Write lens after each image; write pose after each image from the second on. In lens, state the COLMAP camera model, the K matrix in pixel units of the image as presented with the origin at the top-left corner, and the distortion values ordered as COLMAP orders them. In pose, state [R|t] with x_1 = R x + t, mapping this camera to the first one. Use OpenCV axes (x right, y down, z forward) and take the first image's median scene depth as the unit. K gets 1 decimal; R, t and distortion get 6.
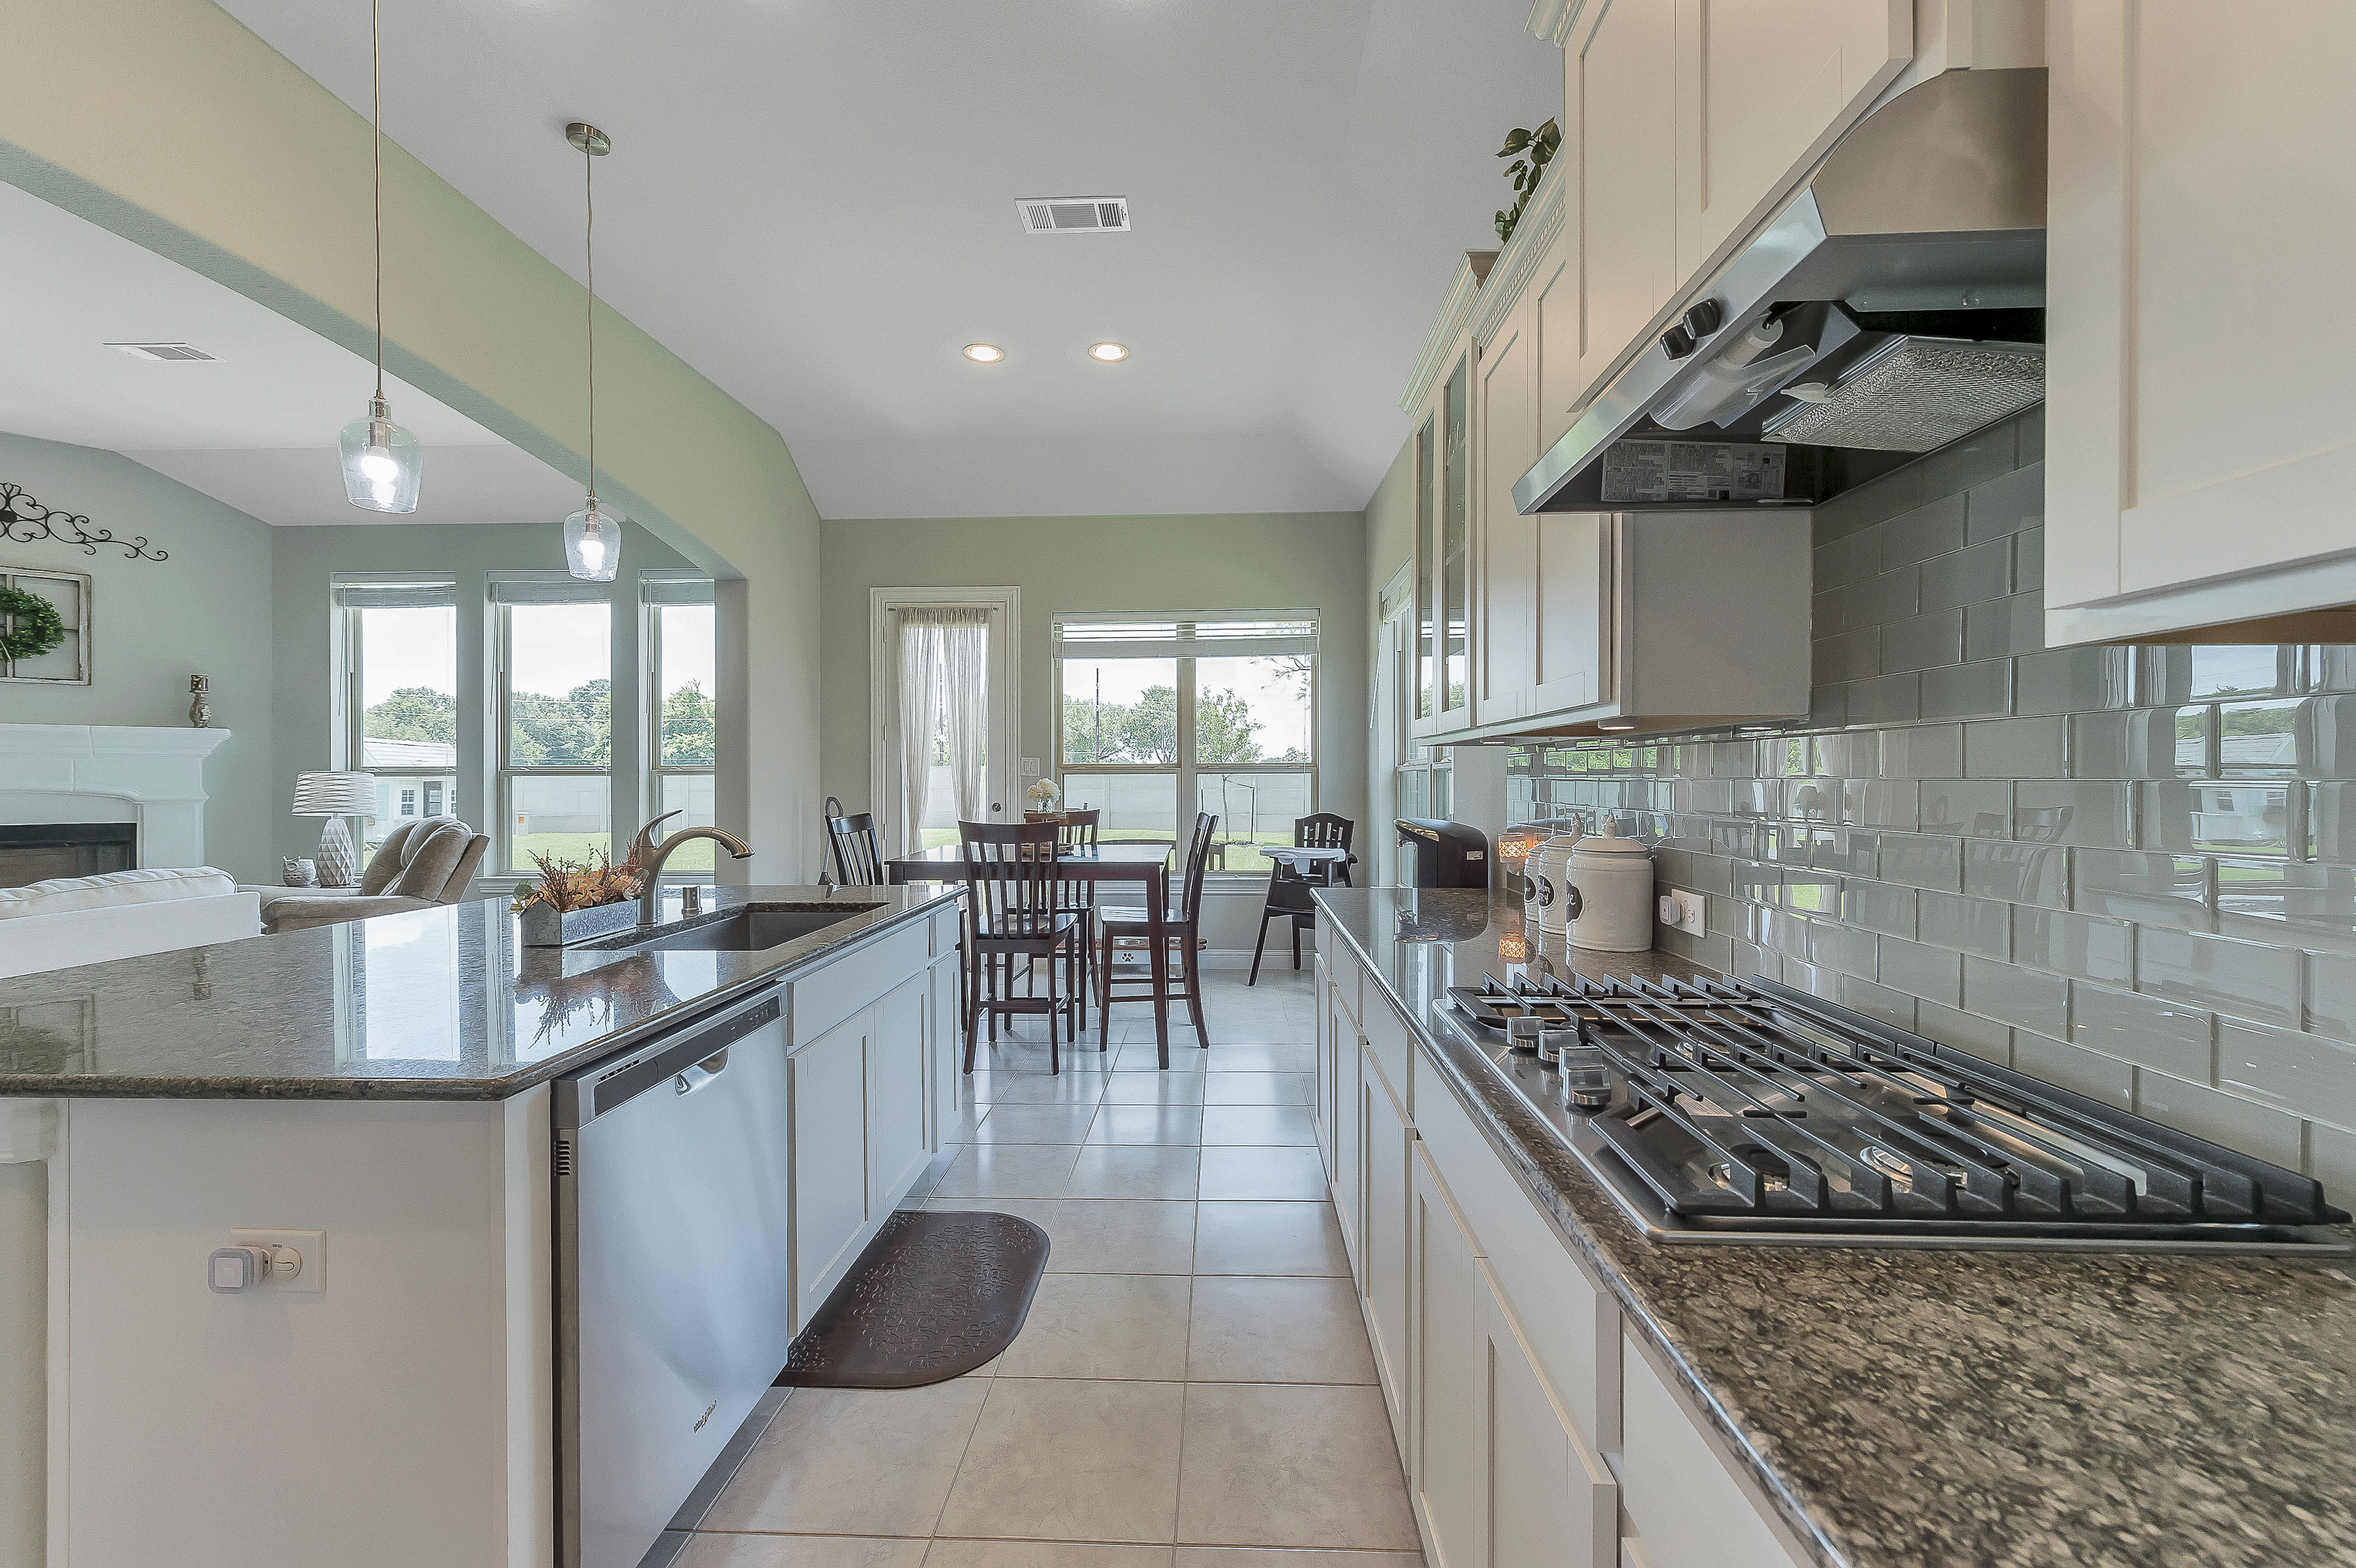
lens RADIAL K [[921.3, 0, 1177.4], [0, 921.3, 784.8], [0, 0, 1]] dist [0.001992, 0.000171]
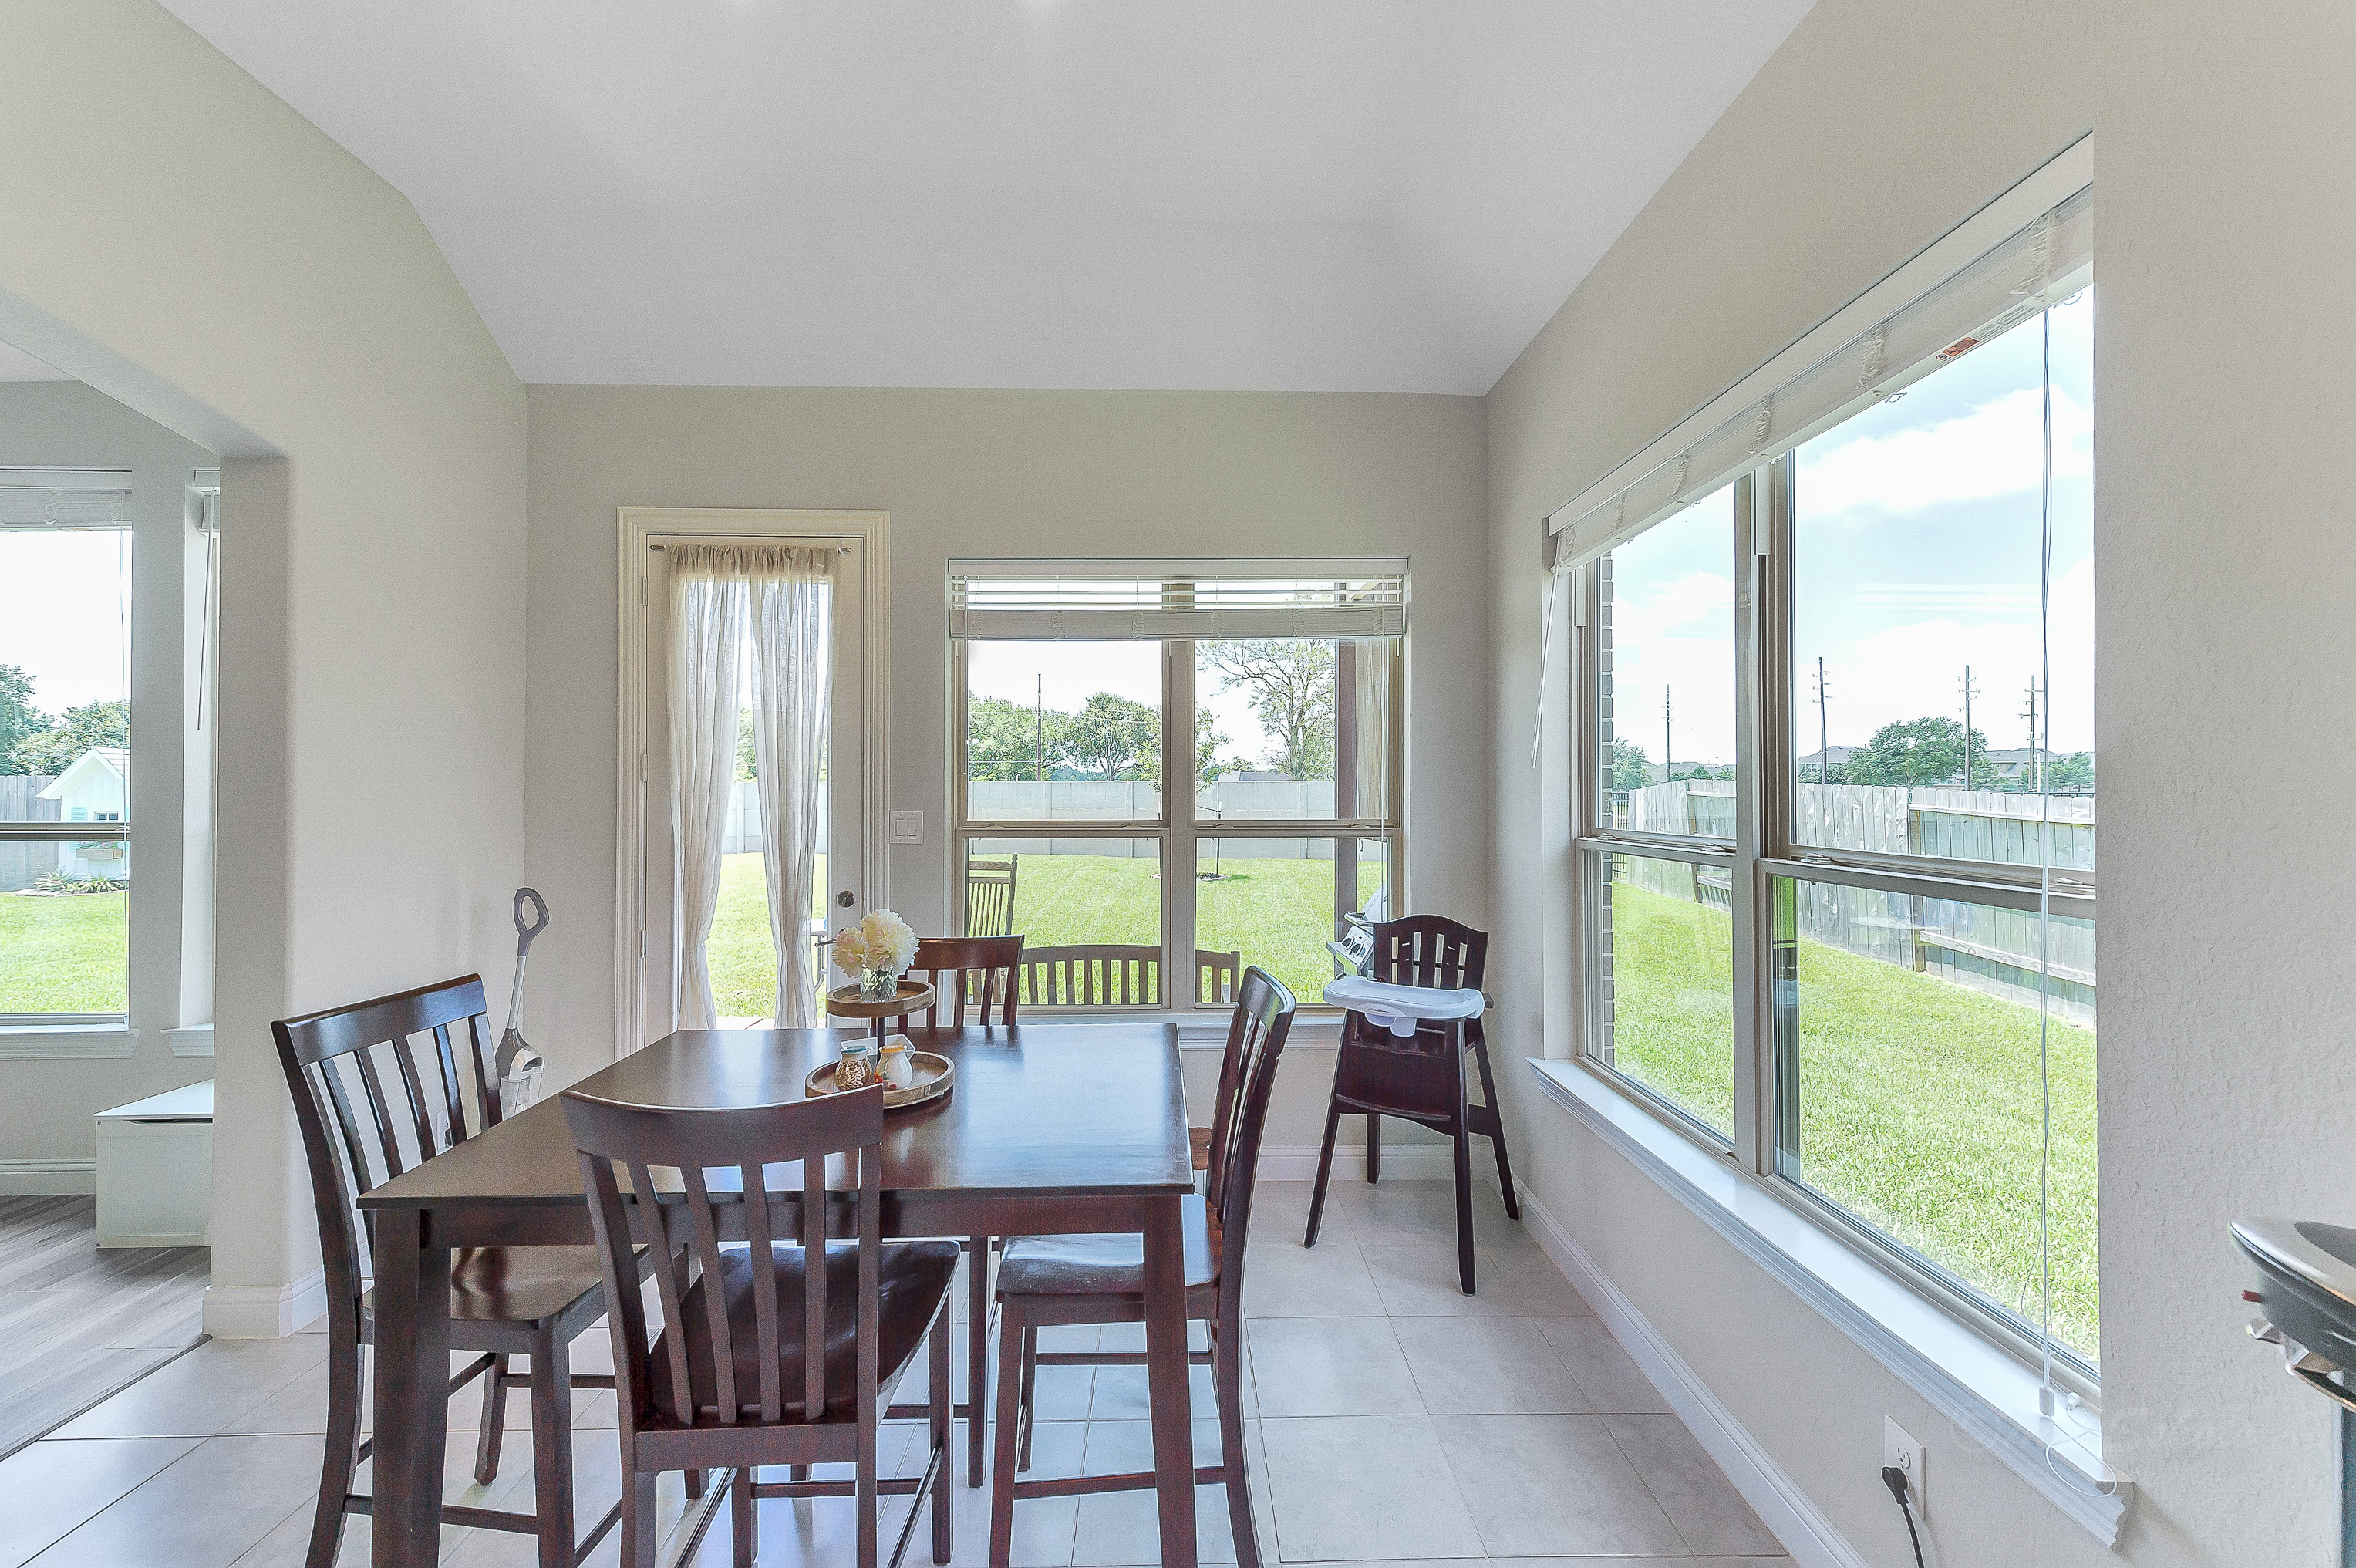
lens RADIAL K [[921.3, 0, 1157.7], [0, 921.3, 786.3], [0, 0, 1]] dist [0.001992, 0.000171]
pose [[0.999191, 0.003601, 0.040062, -0.028227], [-0.003343, 0.999973, -0.006504, -0.042584], [-0.040084, 0.006365, 0.999176, 0.429003]]
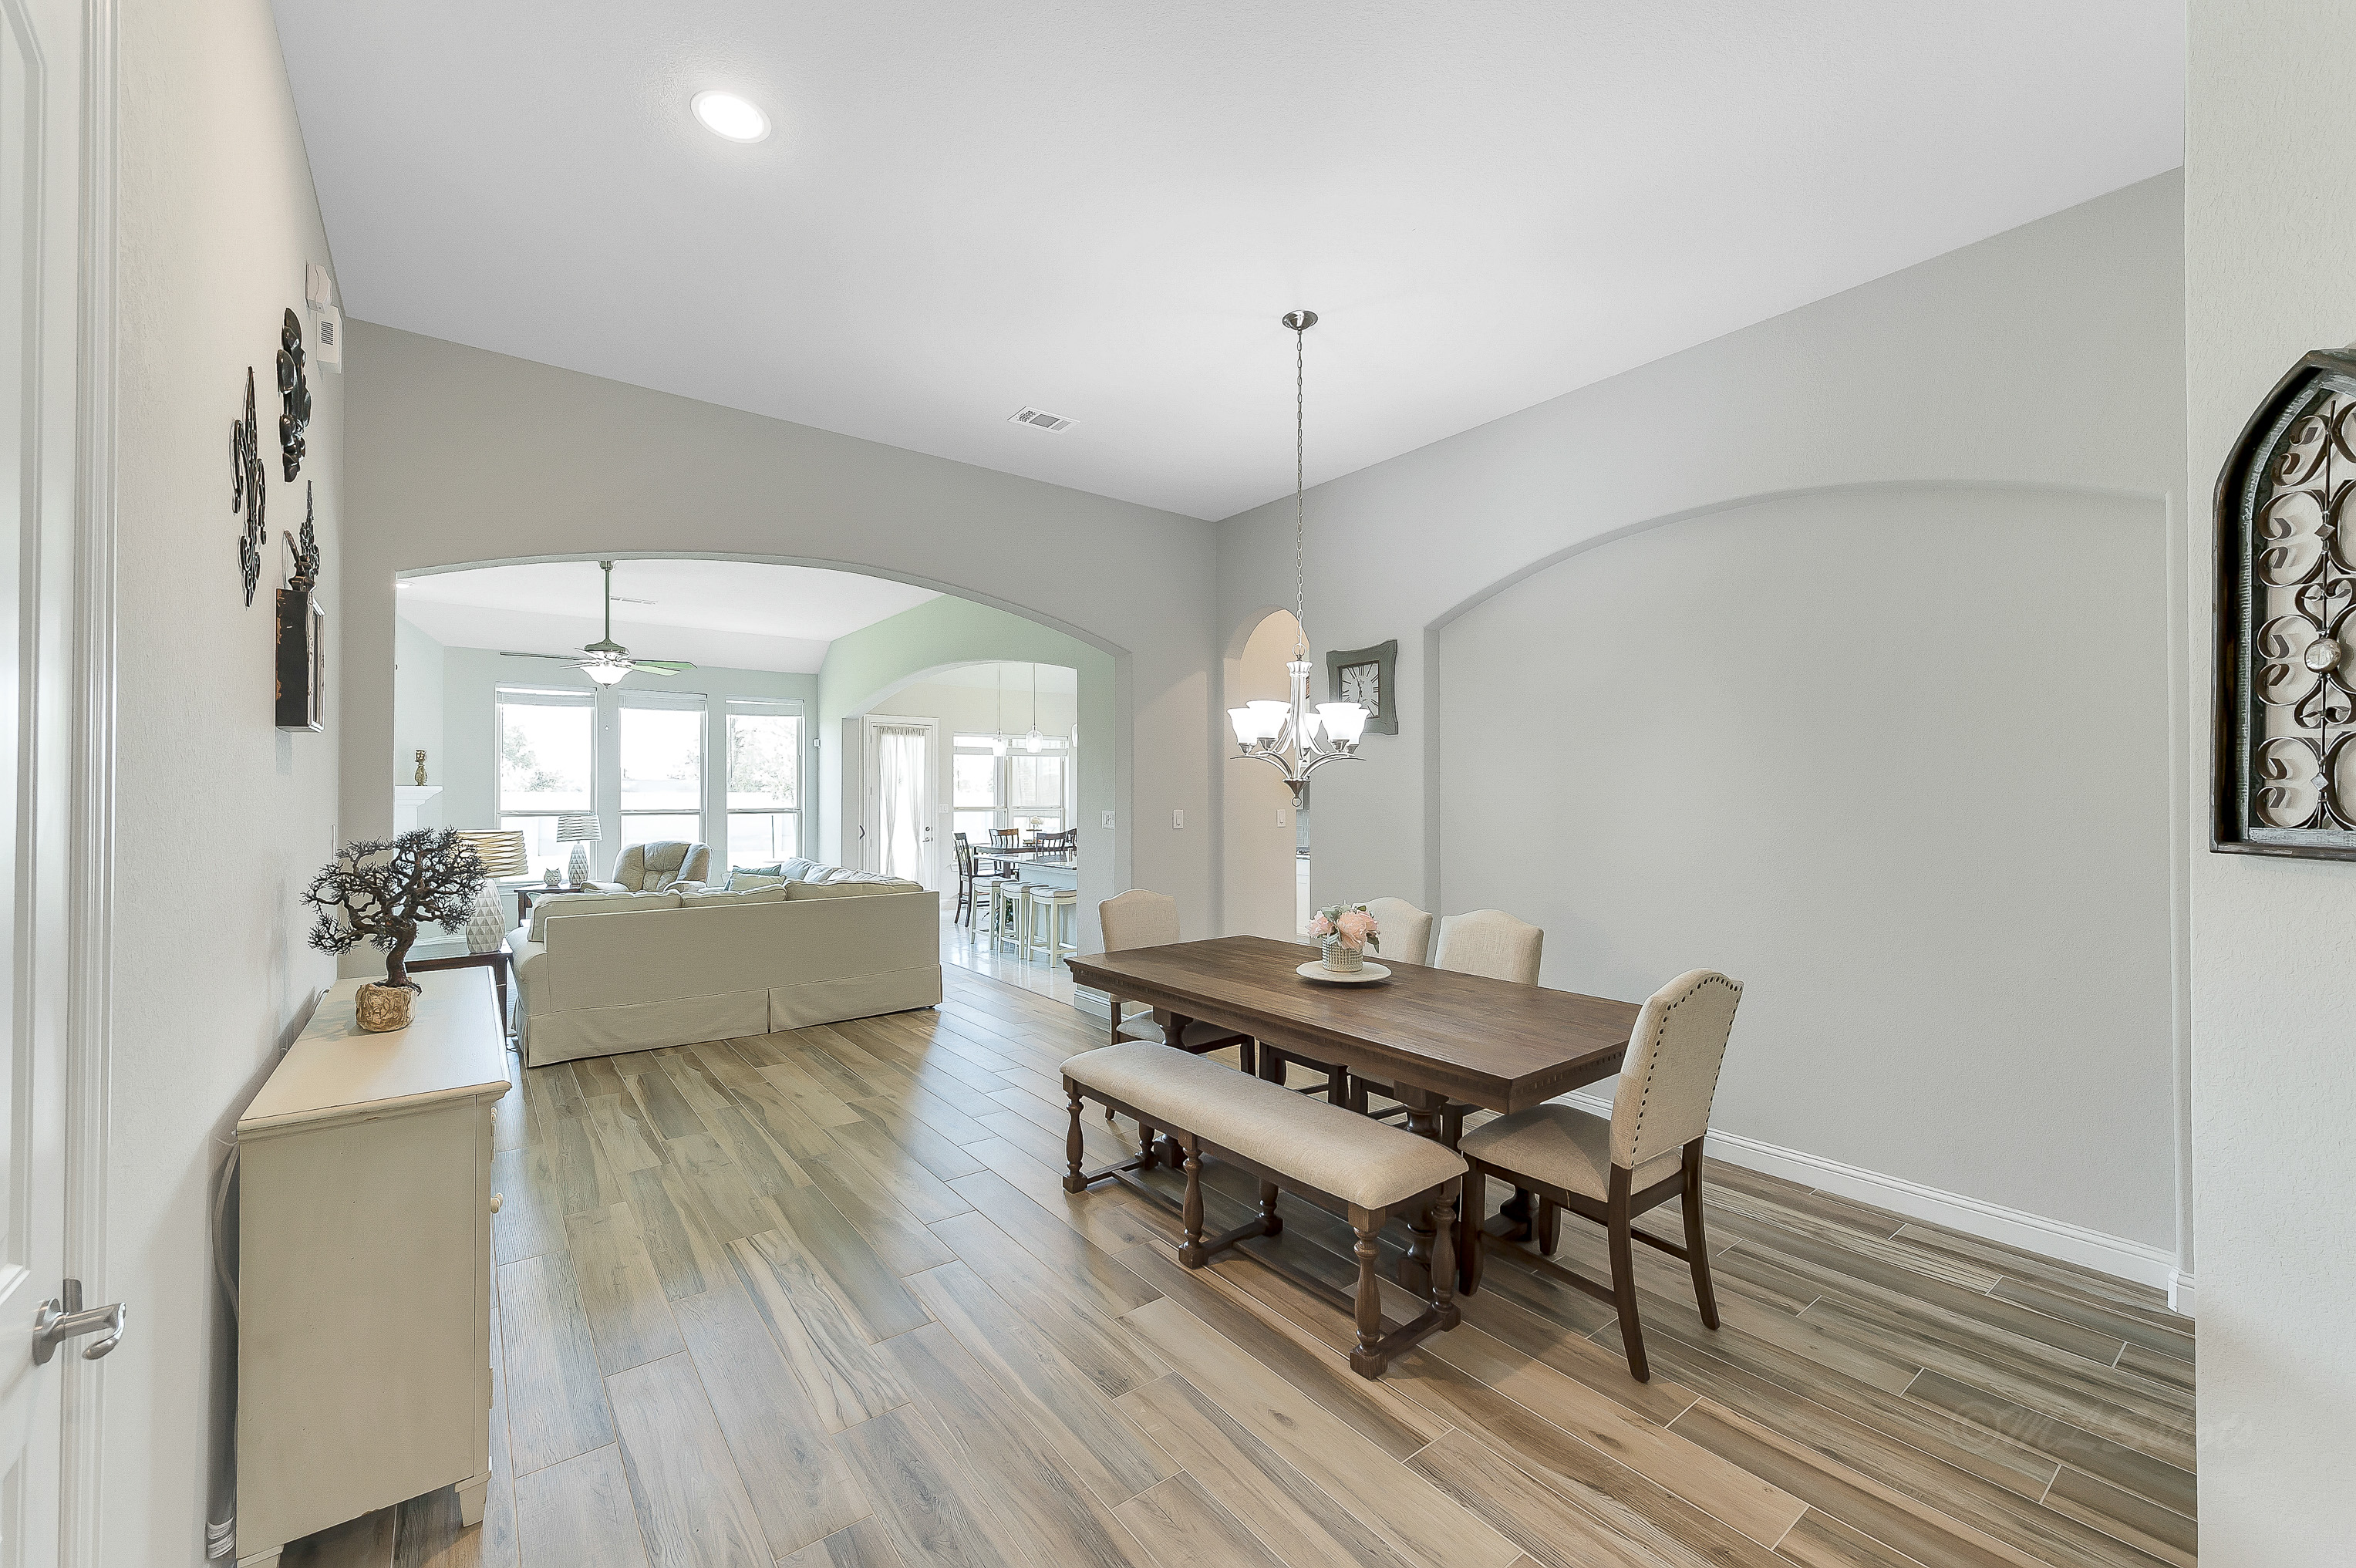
lens RADIAL K [[921.3, 0, 1182.3], [0, 921.3, 788.2], [0, 0, 1]] dist [0.001992, 0.000171]
pose [[0.762869, 0.004456, 0.646537, -1.070464], [0.005329, 0.999899, -0.013180, -0.031990], [-0.646531, 0.013500, 0.762769, -0.890251]]
